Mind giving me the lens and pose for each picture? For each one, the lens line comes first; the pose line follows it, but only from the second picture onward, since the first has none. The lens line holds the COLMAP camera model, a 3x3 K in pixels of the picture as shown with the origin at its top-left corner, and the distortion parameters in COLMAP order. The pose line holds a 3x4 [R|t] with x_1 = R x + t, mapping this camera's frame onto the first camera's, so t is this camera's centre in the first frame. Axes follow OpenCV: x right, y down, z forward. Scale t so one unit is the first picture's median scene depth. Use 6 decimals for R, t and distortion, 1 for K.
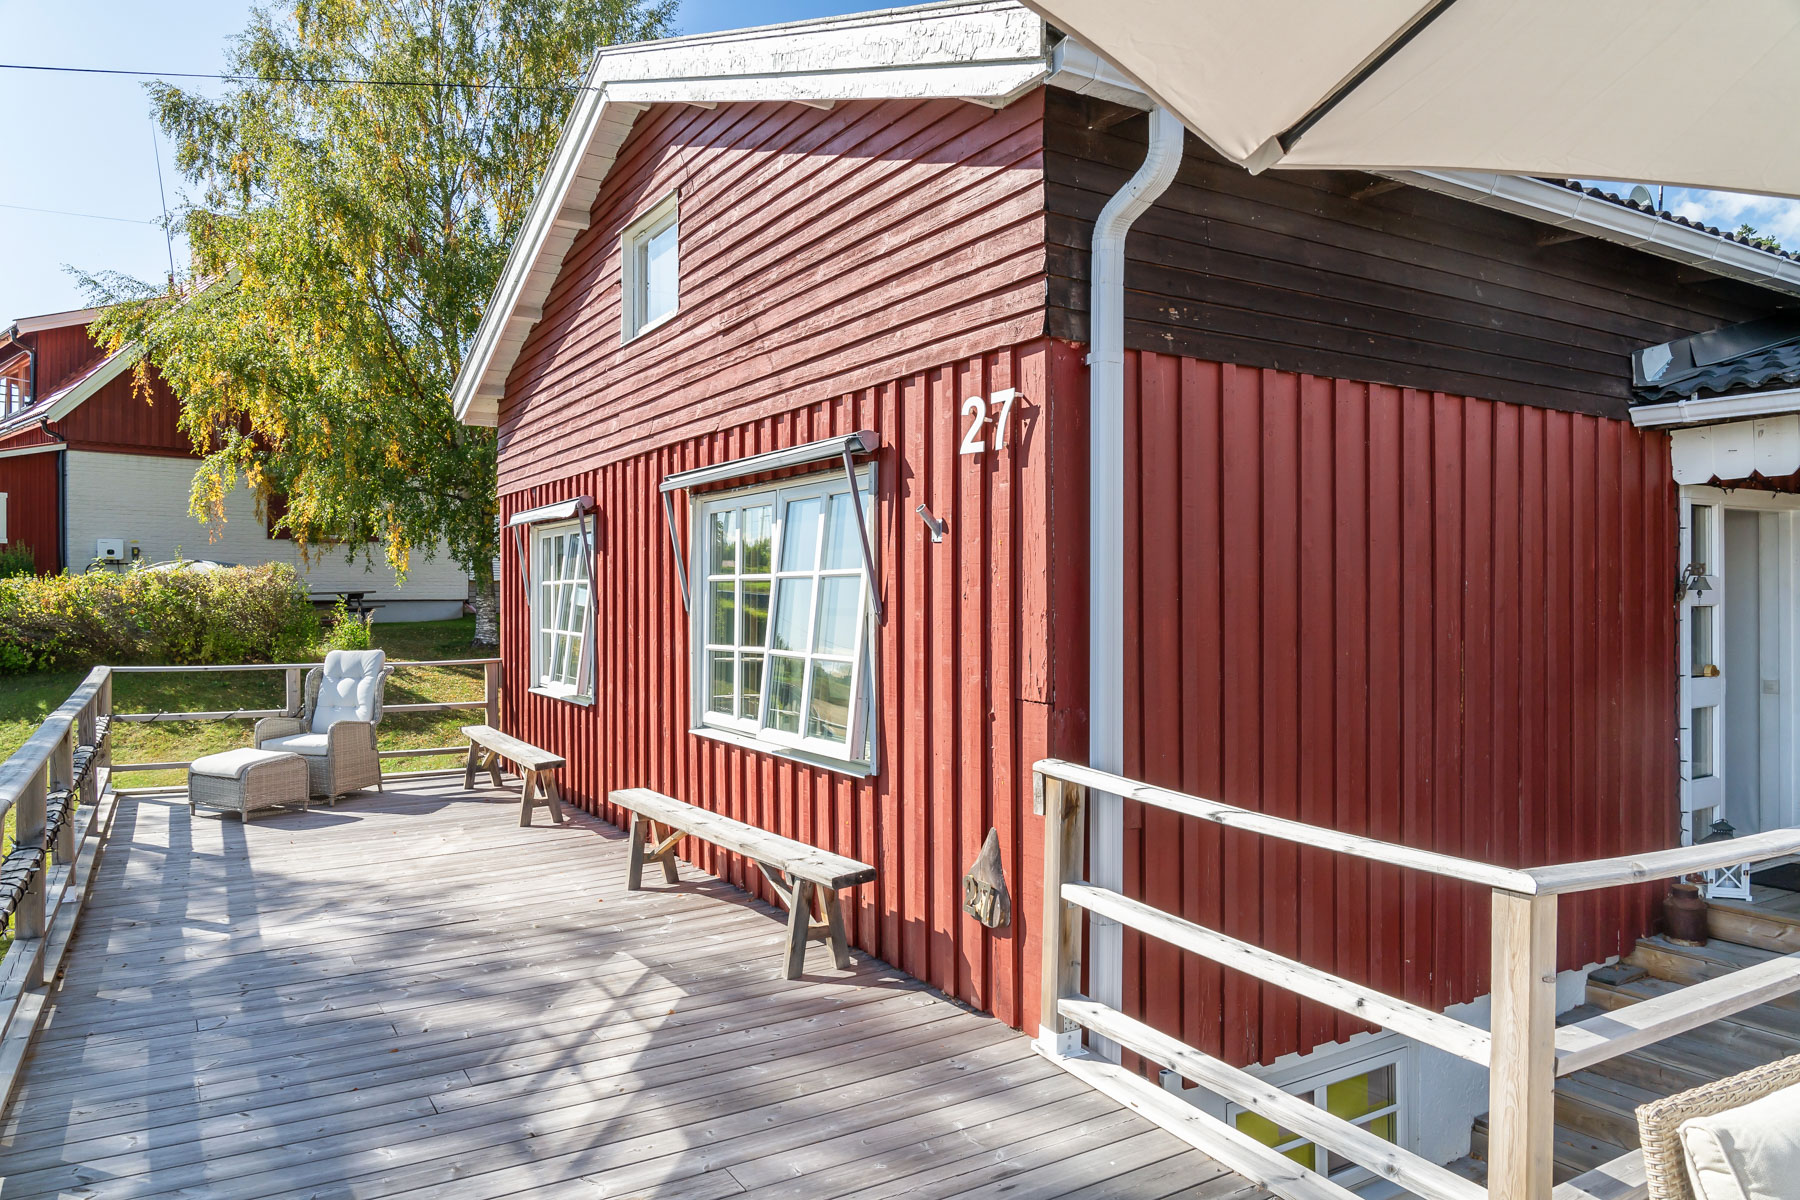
lens RADIAL K [[1239.5, 0, 916.8], [0, 1239.5, 595.2], [0, 0, 1]] dist [-0.000557, 0.001718]
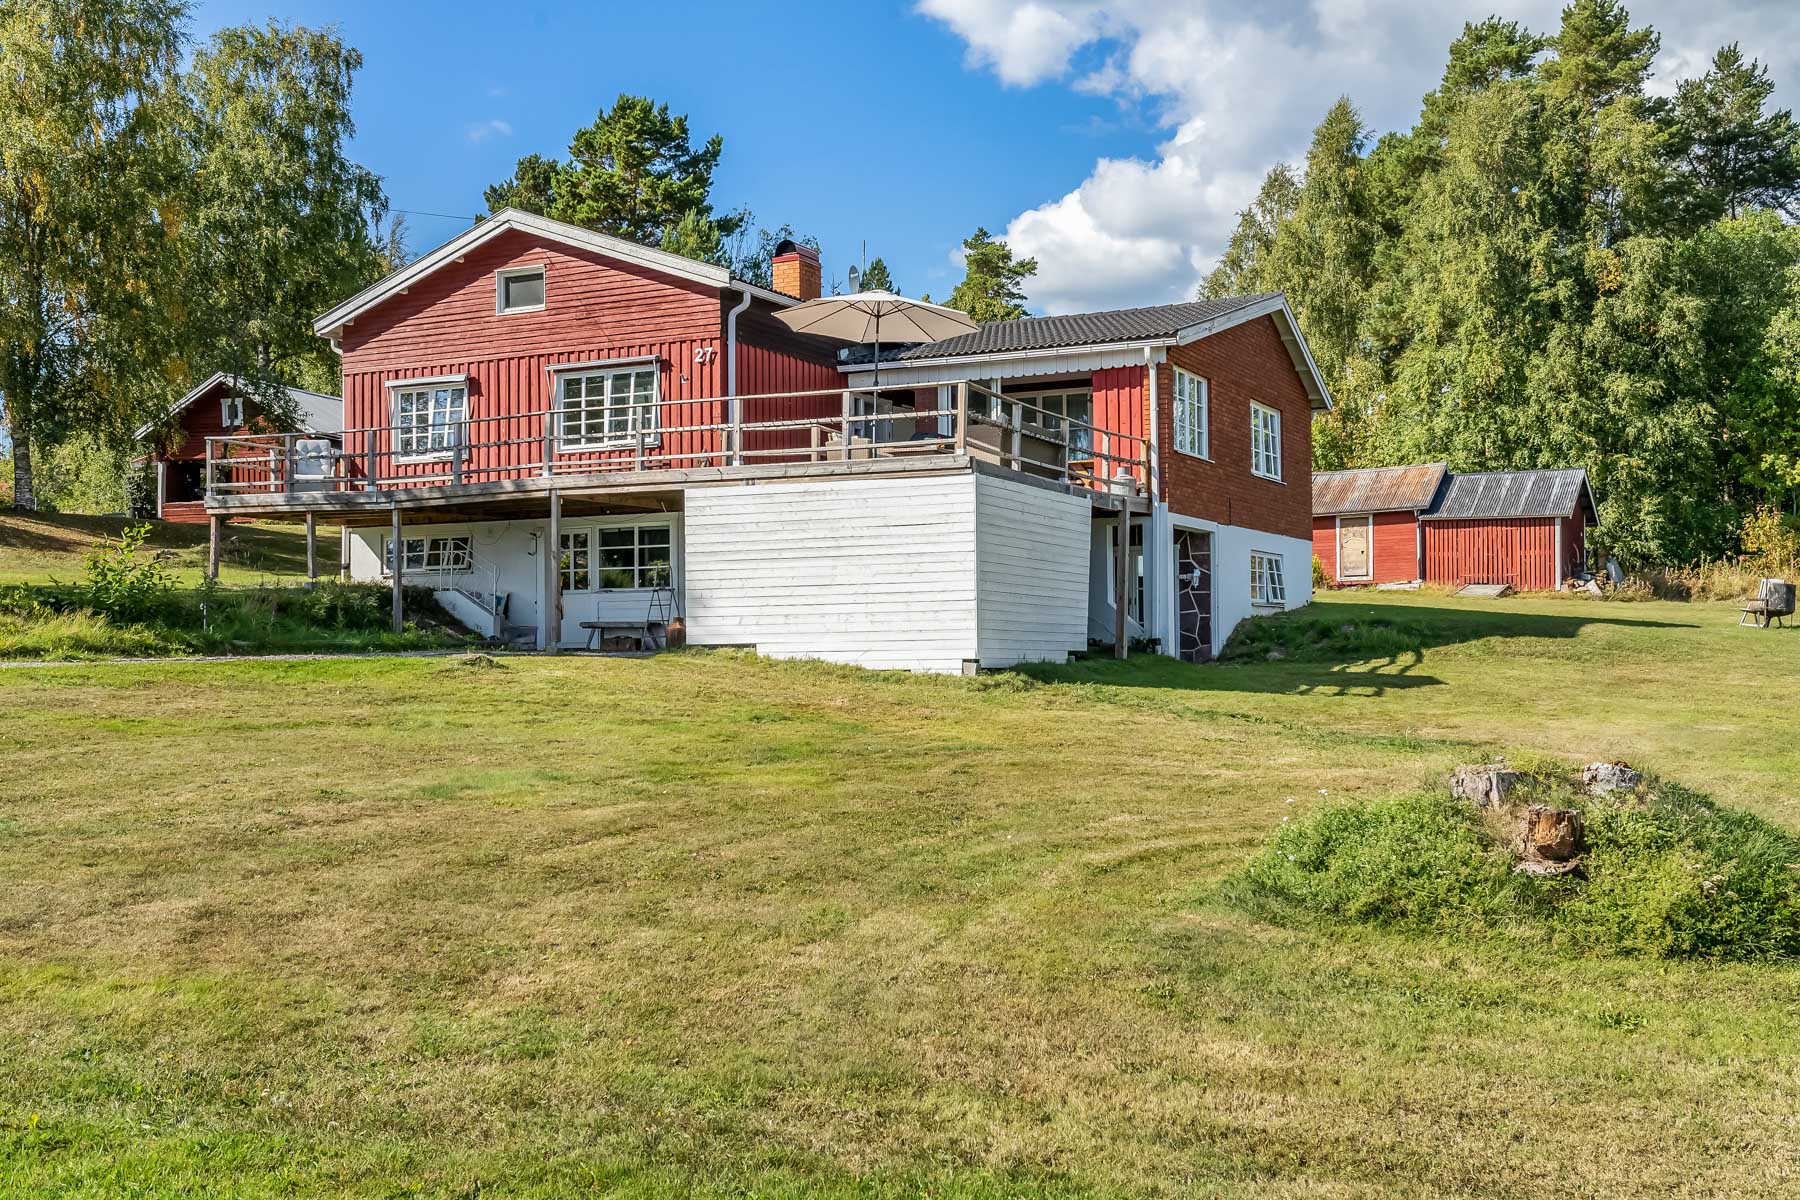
lens RADIAL K [[1756.2, 0, 901.5], [0, 1756.2, 597.8], [0, 0, 1]] dist [-0.002215, 0.000000]
pose [[0.863158, 0.011826, 0.504796, -2.274887], [0.001461, 0.999663, -0.025917, 0.814864], [-0.504932, 0.023107, 0.862850, -4.330754]]
